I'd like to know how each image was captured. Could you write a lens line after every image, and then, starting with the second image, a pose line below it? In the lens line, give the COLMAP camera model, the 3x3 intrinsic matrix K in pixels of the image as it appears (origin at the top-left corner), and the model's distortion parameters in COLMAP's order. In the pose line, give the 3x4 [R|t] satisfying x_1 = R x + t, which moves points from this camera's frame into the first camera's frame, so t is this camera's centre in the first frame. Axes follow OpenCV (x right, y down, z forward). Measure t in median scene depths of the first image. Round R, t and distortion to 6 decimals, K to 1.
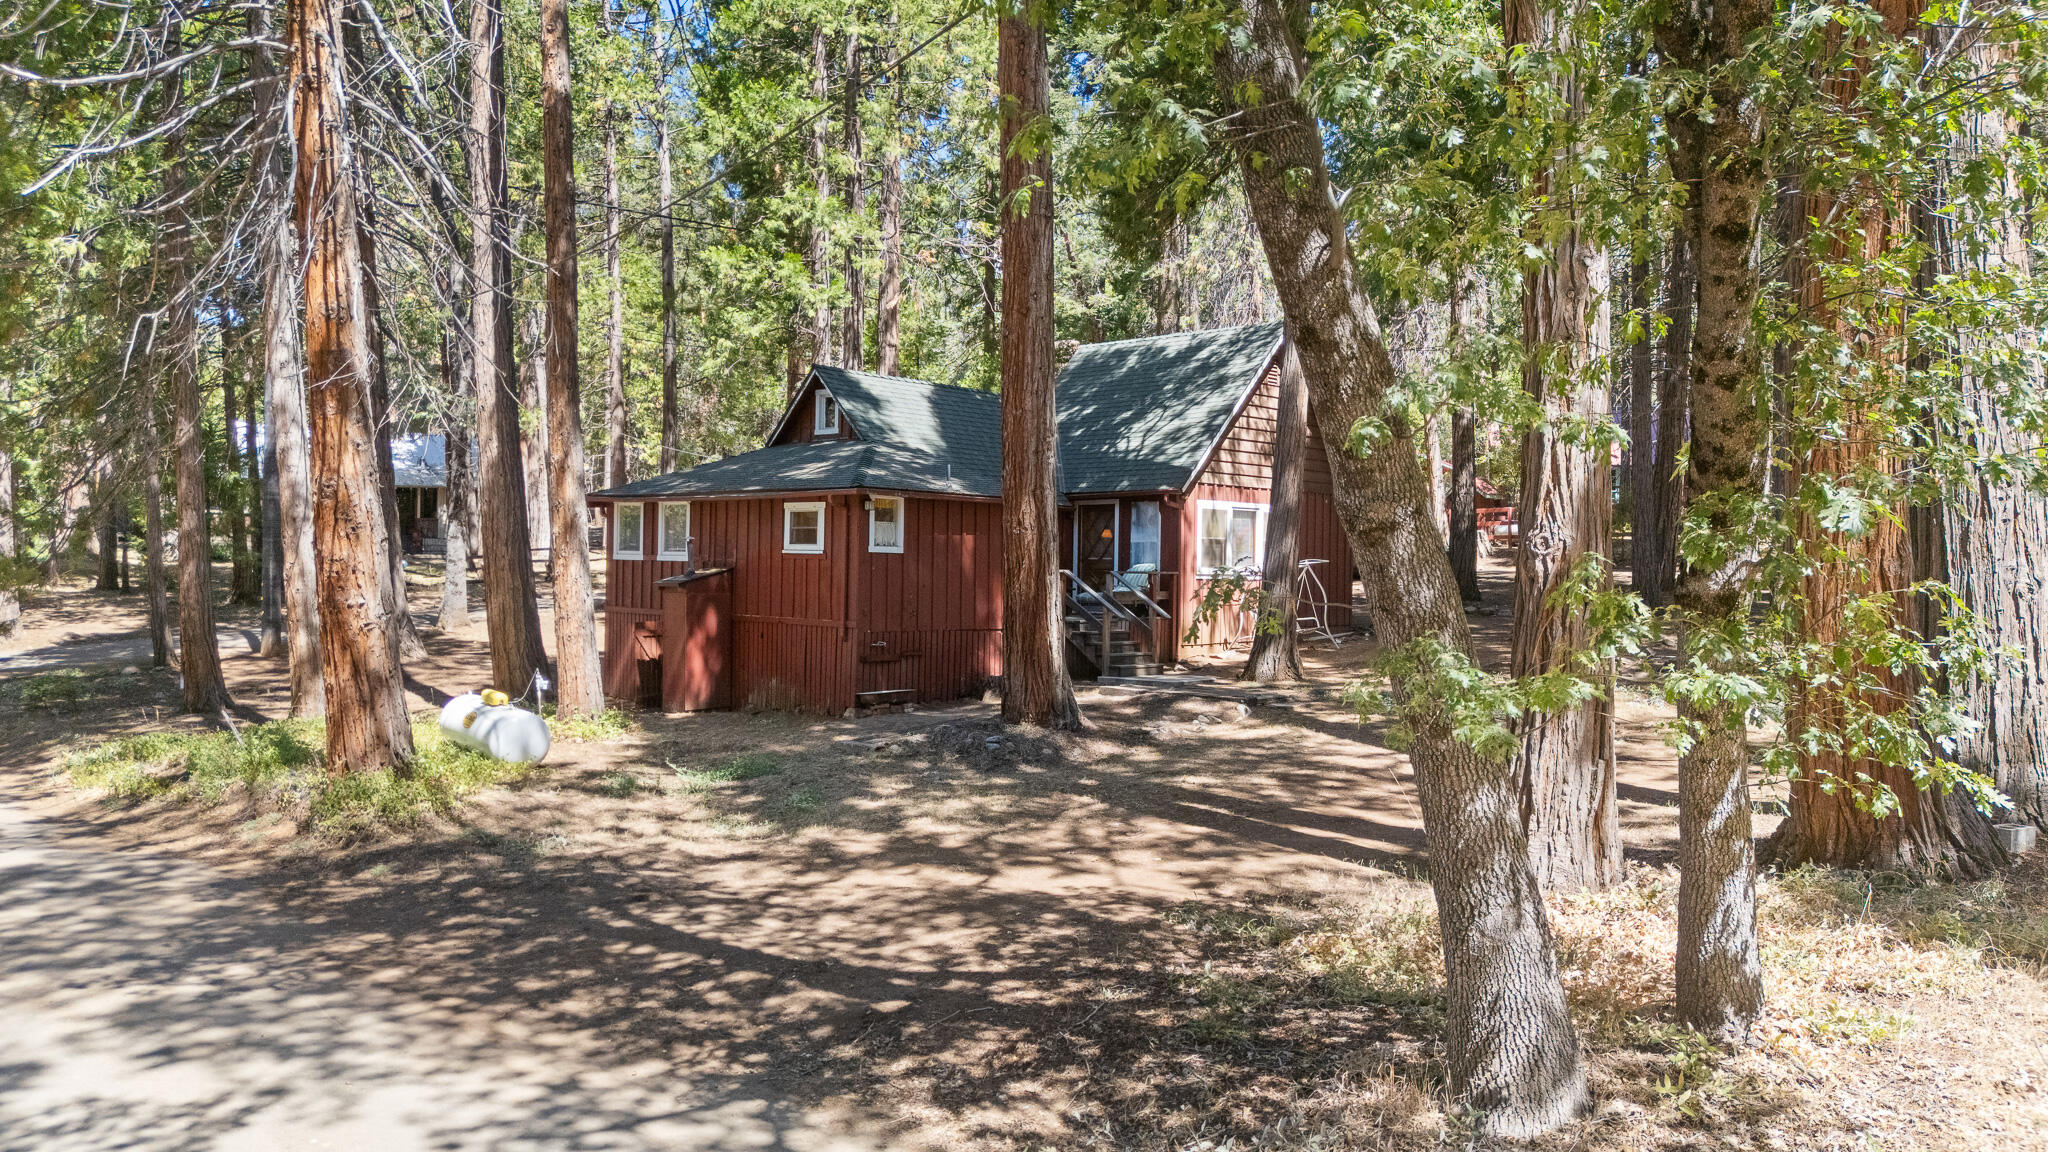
lens RADIAL K [[1491.0, 0, 1024.0], [0, 1491.0, 576.0], [0, 0, 1]] dist [0.084114, -0.104729]
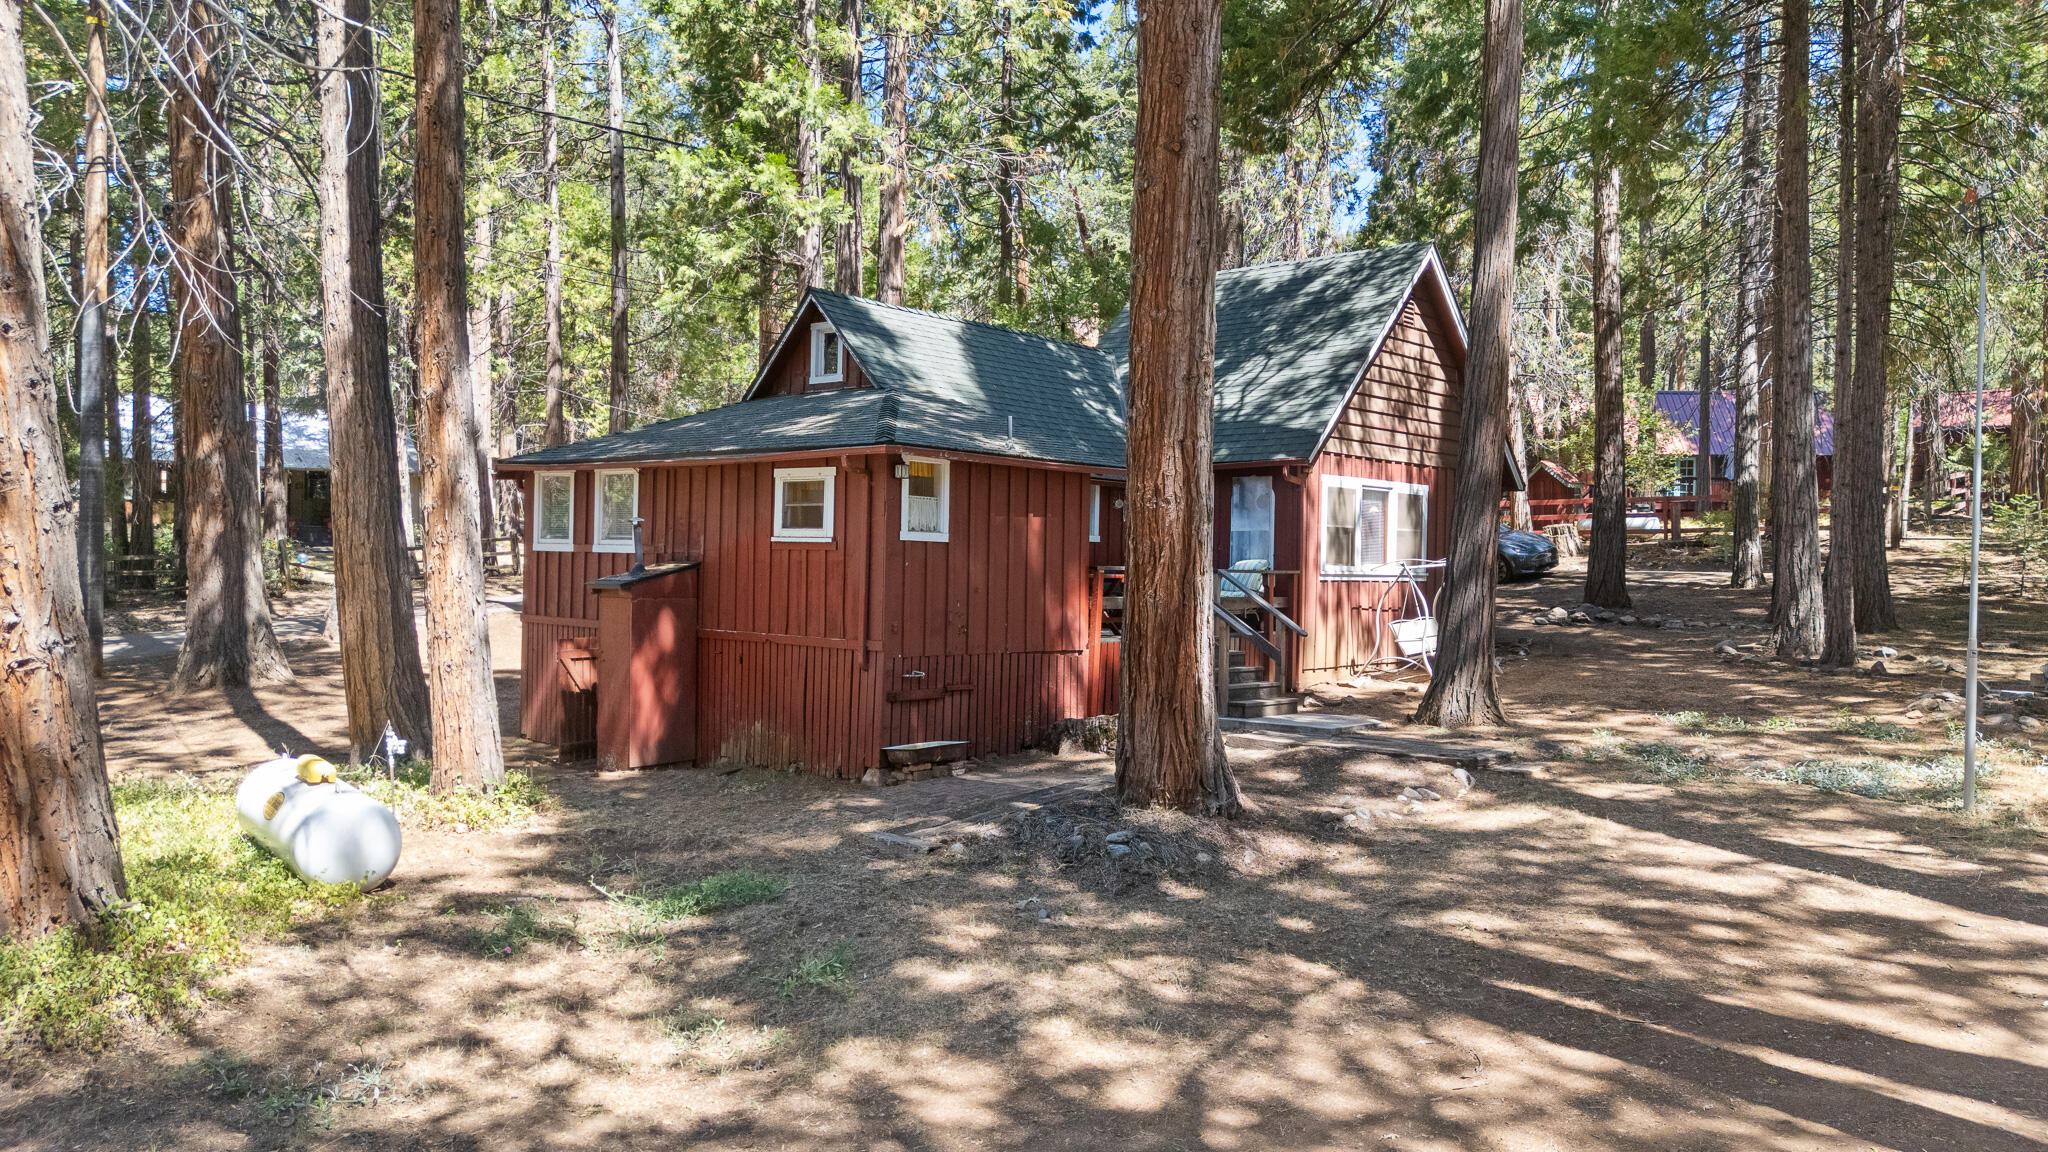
lens RADIAL K [[1491.0, 0, 1024.0], [0, 1491.0, 576.0], [0, 0, 1]] dist [0.084114, -0.104729]
pose [[0.999656, 0.004498, 0.025826, -0.052217], [-0.004567, 0.999986, 0.002629, -0.001373], [-0.025814, -0.002746, 0.999663, 0.255467]]
